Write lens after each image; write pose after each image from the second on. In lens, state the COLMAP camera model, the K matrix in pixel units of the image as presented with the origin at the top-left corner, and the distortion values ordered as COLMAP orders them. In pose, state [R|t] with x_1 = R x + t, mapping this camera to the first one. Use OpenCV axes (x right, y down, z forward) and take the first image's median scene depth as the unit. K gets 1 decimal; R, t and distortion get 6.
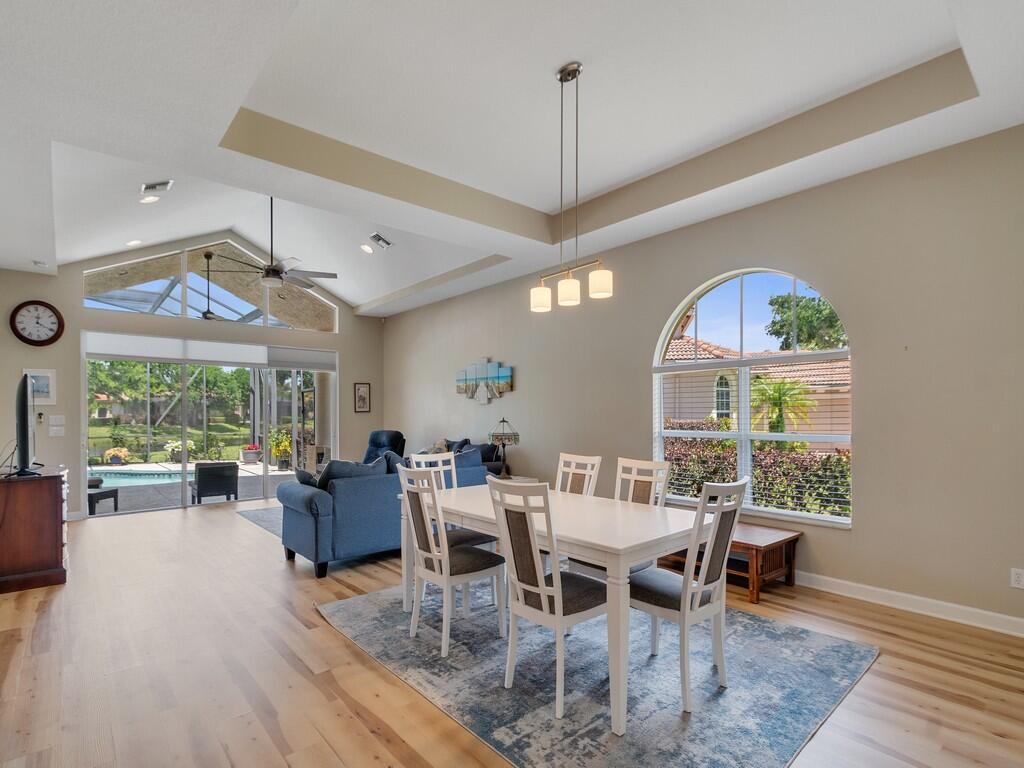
lens RADIAL K [[510.8, 0, 507.1], [0, 510.8, 411.6], [0, 0, 1]] dist [0.001881, -0.001271]
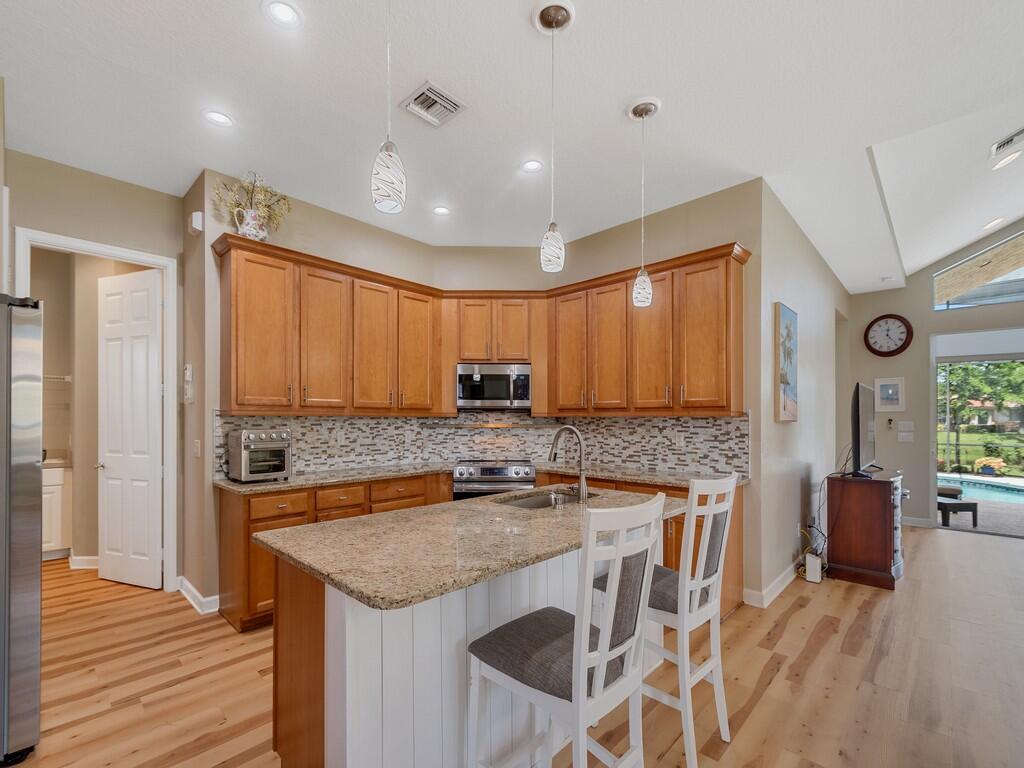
lens RADIAL K [[456.5, 0, 499.1], [0, 456.5, 416.2], [0, 0, 1]] dist [0.000719, -0.000825]
pose [[0.083161, -0.000763, -0.996536, -0.025540], [-0.003719, 0.999993, -0.001076, 0.000617], [0.996529, 0.003796, 0.083157, 0.091474]]
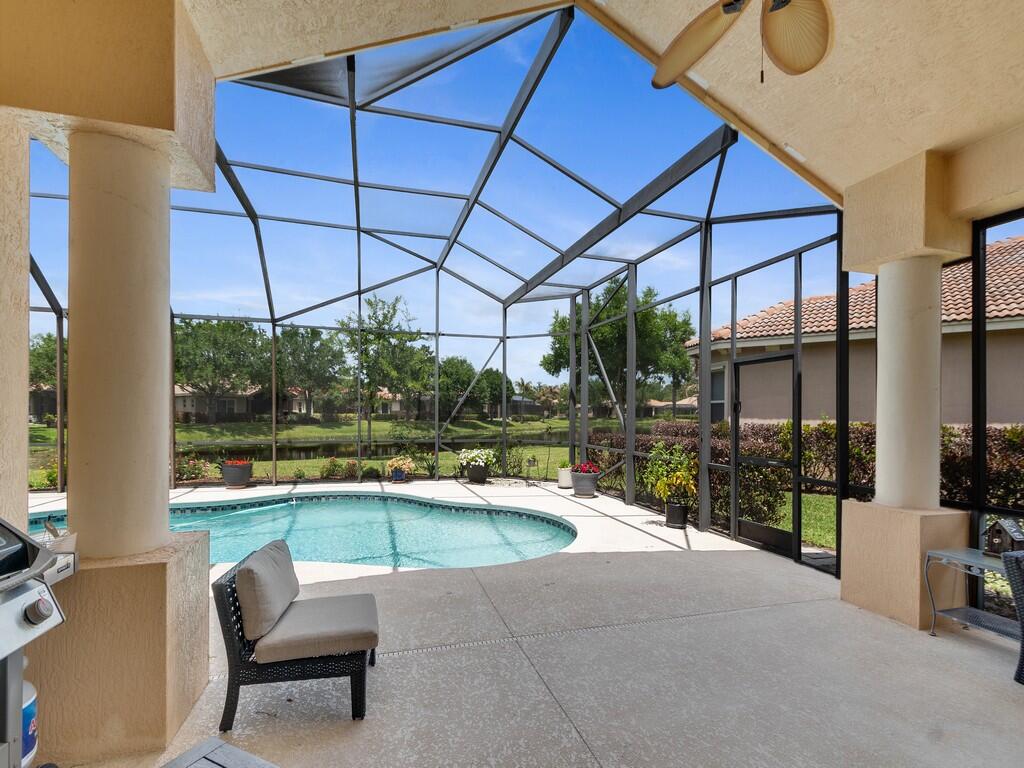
lens RADIAL K [[488.6, 0, 504.5], [0, 488.6, 411.6], [0, 0, 1]] dist [0.012550, 0.000013]
pose [[0.908907, 0.012218, -0.416820, -0.727555], [-0.012037, 0.999923, 0.003063, 0.009487], [0.416825, 0.002233, 0.908984, 0.924944]]
